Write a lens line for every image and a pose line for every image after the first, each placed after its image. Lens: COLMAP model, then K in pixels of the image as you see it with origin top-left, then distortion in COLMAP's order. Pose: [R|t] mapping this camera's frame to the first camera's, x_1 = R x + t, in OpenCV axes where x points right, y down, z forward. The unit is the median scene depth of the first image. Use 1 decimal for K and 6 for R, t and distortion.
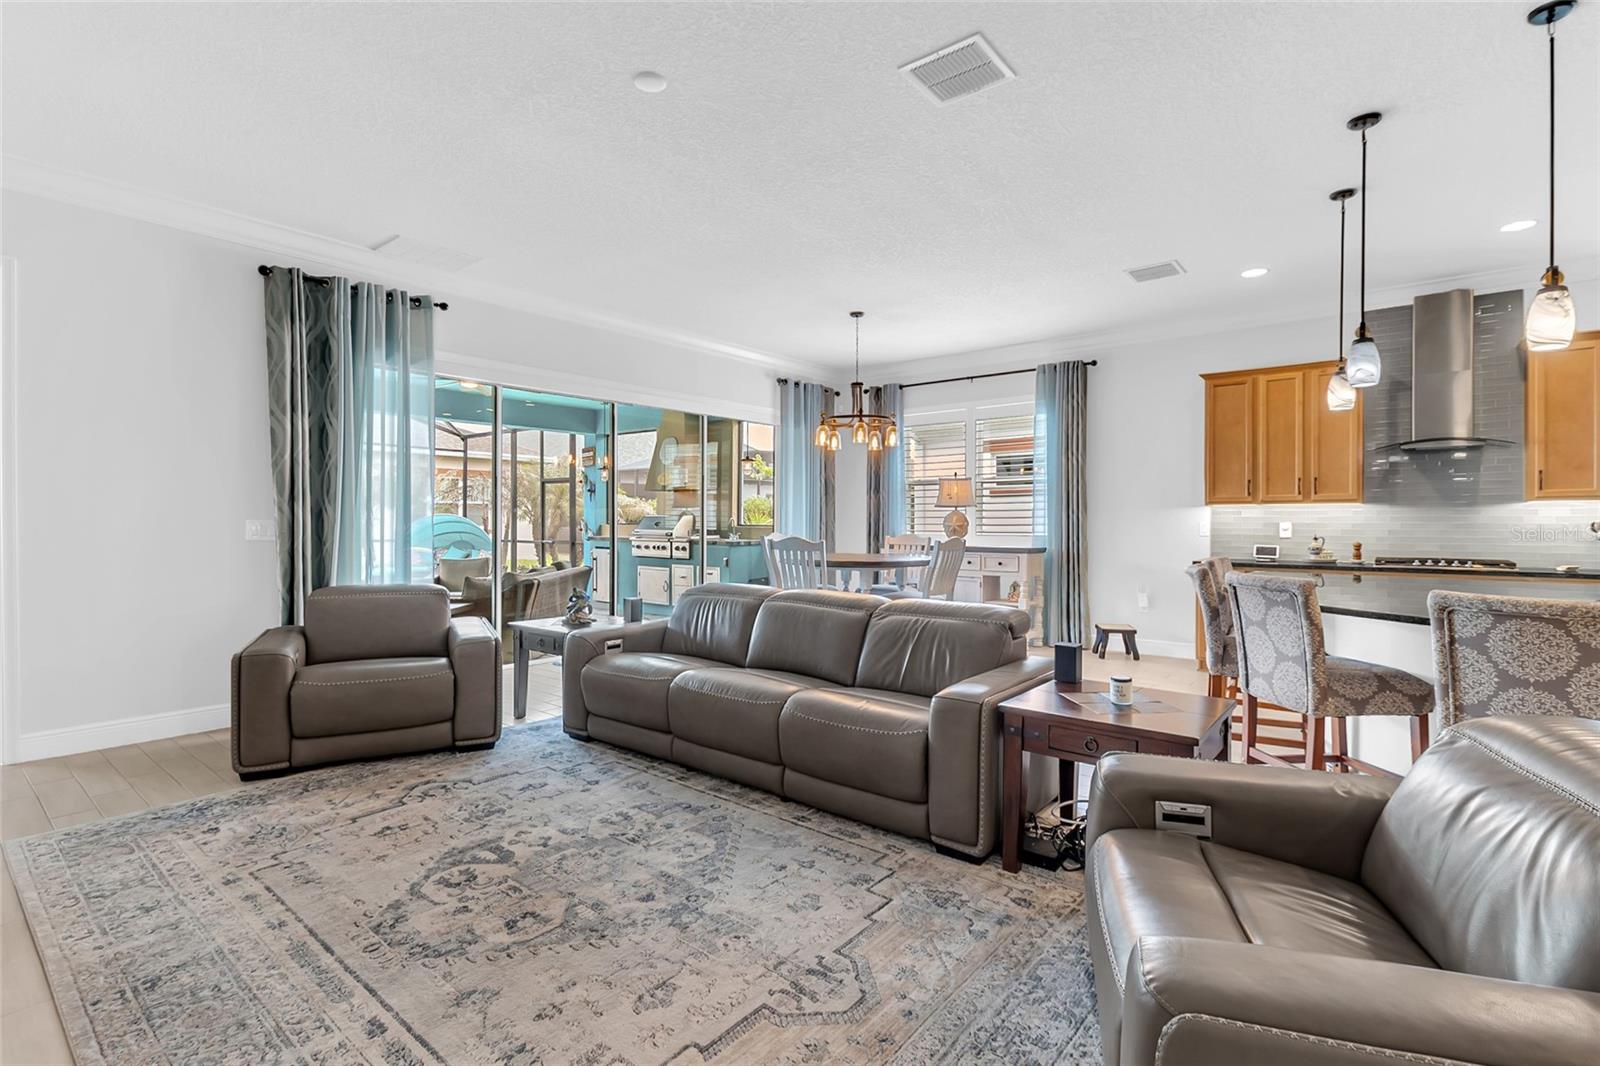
lens RADIAL K [[747.8, 0, 801.1], [0, 747.8, 523.9], [0, 0, 1]] dist [0.014500, -0.009064]
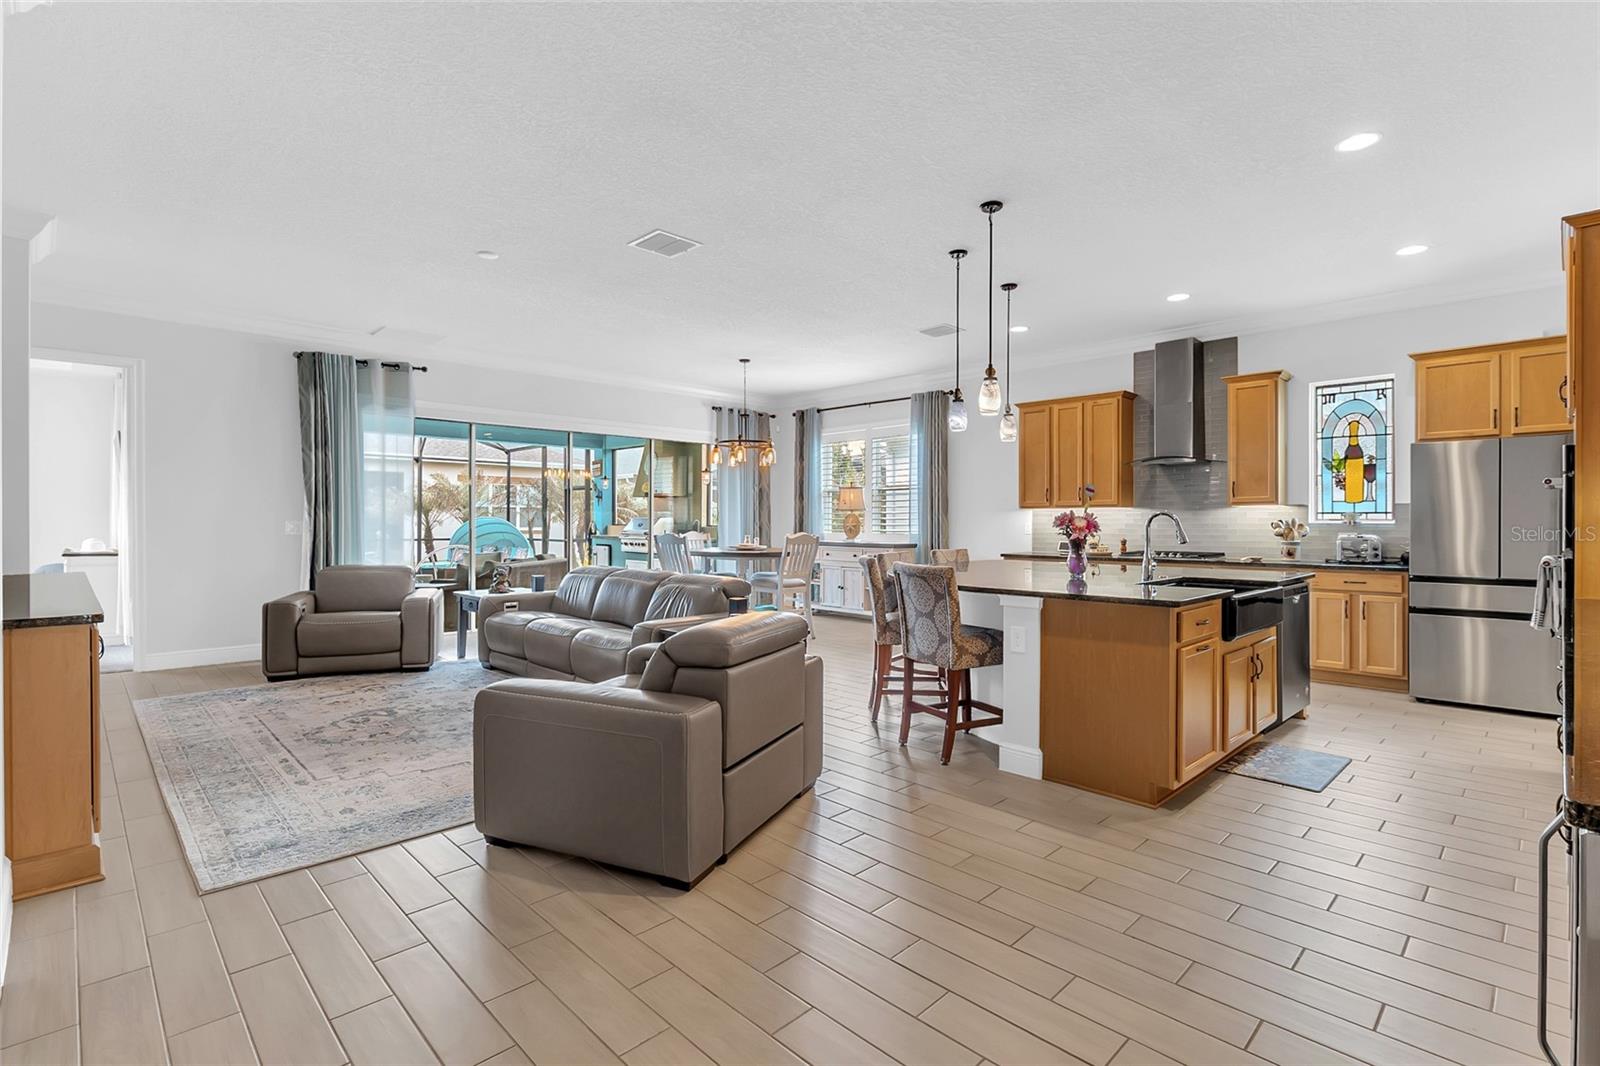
lens RADIAL K [[745.5, 0, 801.1], [0, 745.5, 526.3], [0, 0, 1]] dist [0.014090, -0.009821]
pose [[0.994343, 0.000128, -0.106216, 0.322654], [-0.000052, 1.000000, 0.000711, 0.002891], [0.106216, -0.000701, 0.994343, -0.274717]]
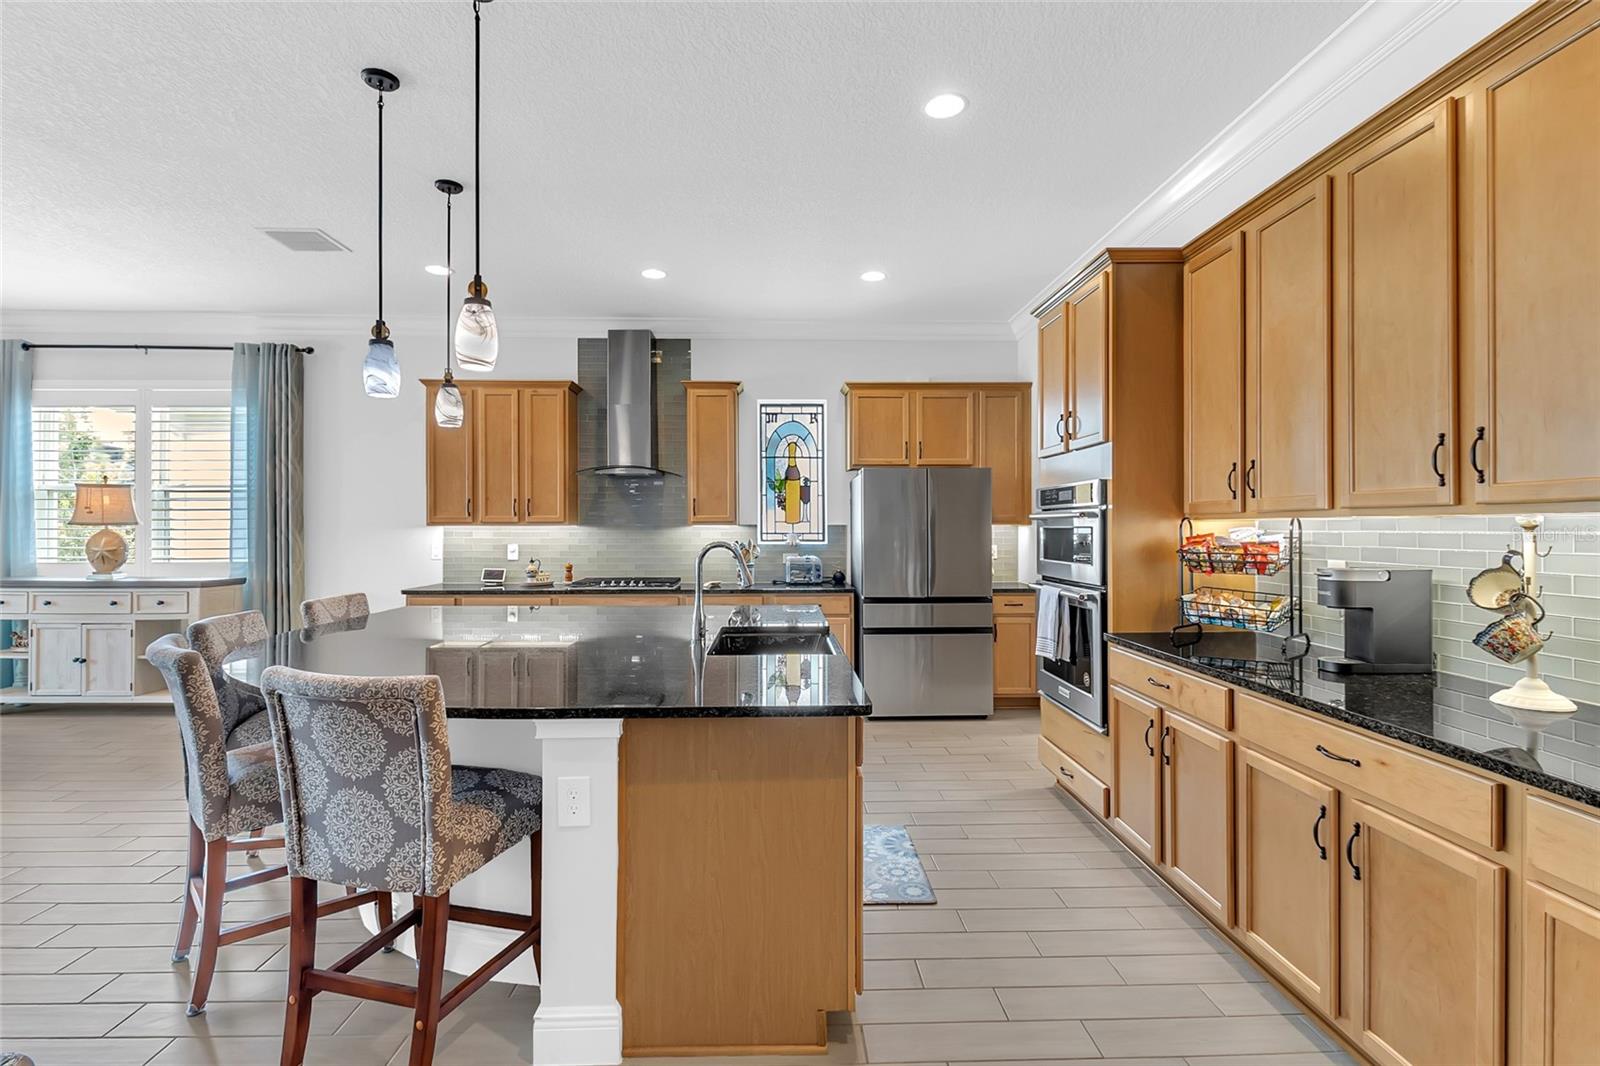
lens RADIAL K [[745.5, 0, 801.1], [0, 745.5, 526.3], [0, 0, 1]] dist [0.014090, -0.009821]
pose [[0.752564, 0.001207, 0.658518, 0.298881], [0.004117, 0.999970, -0.006538, -0.017459], [-0.658506, 0.007631, 0.752537, 0.038245]]
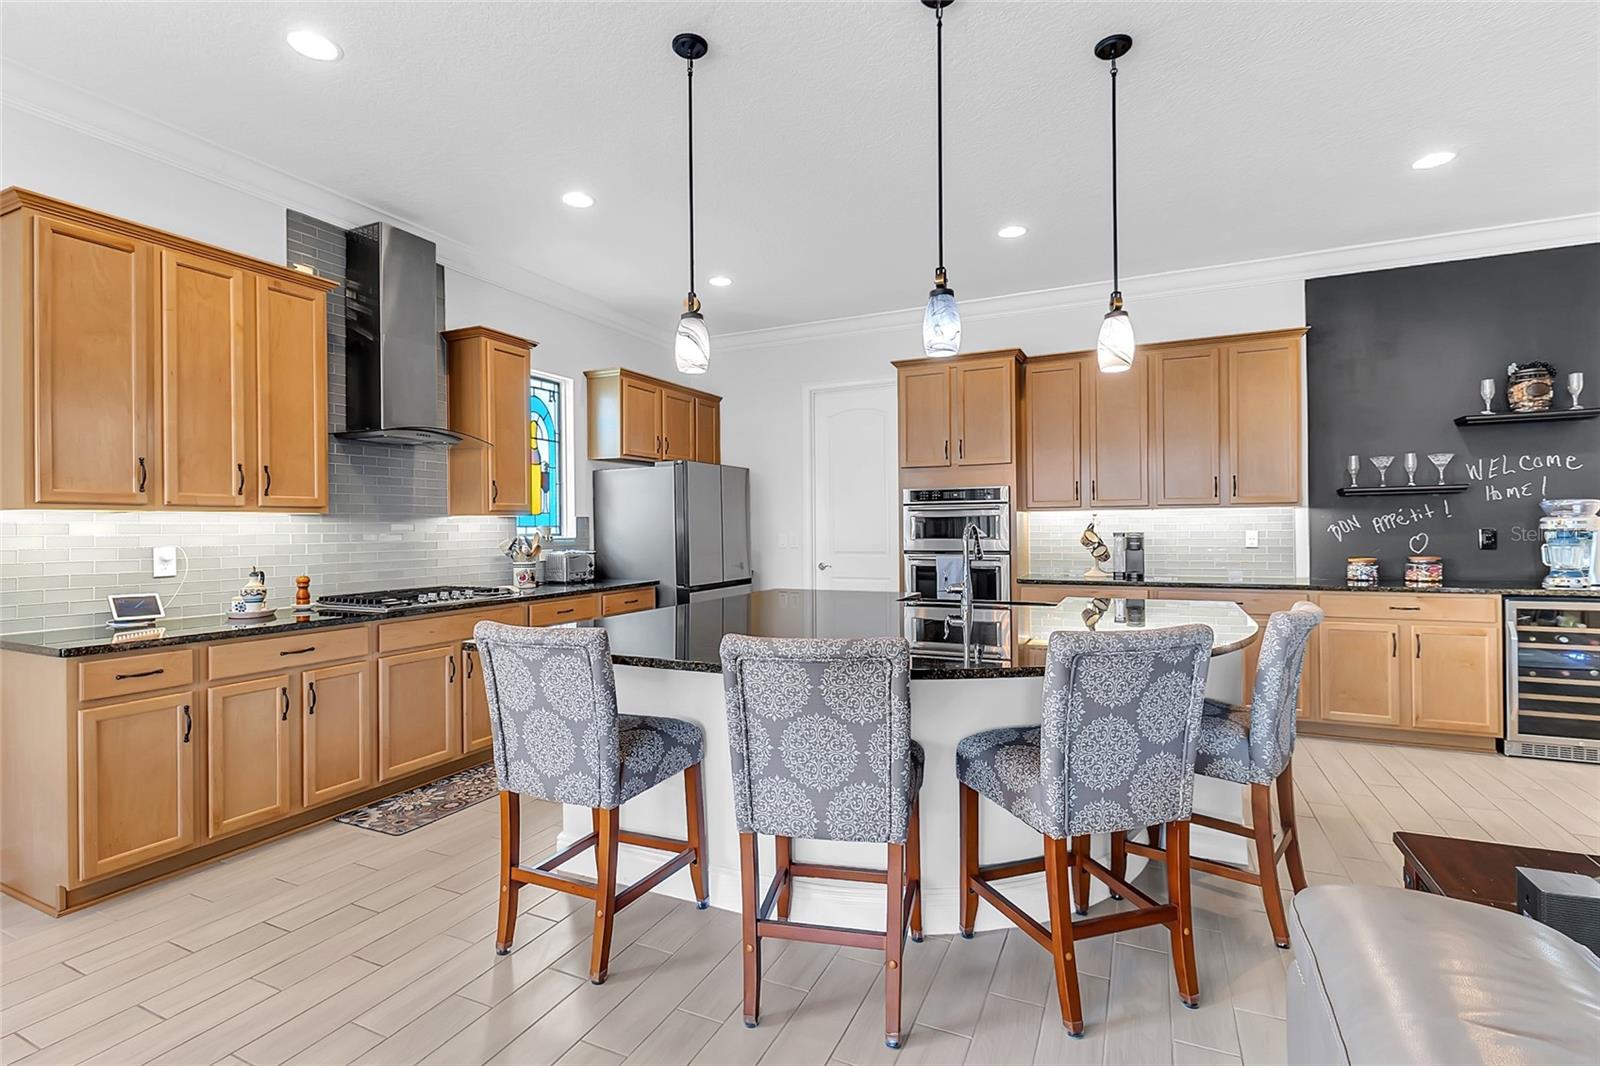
lens RADIAL K [[740.9, 0, 801.1], [0, 740.9, 524.7], [0, 0, 1]] dist [0.016344, -0.010695]
pose [[-0.244247, 0.007037, 0.969688, 0.042866], [0.014779, 0.999885, -0.003533, -0.009346], [-0.969600, 0.013468, -0.244323, 0.714975]]
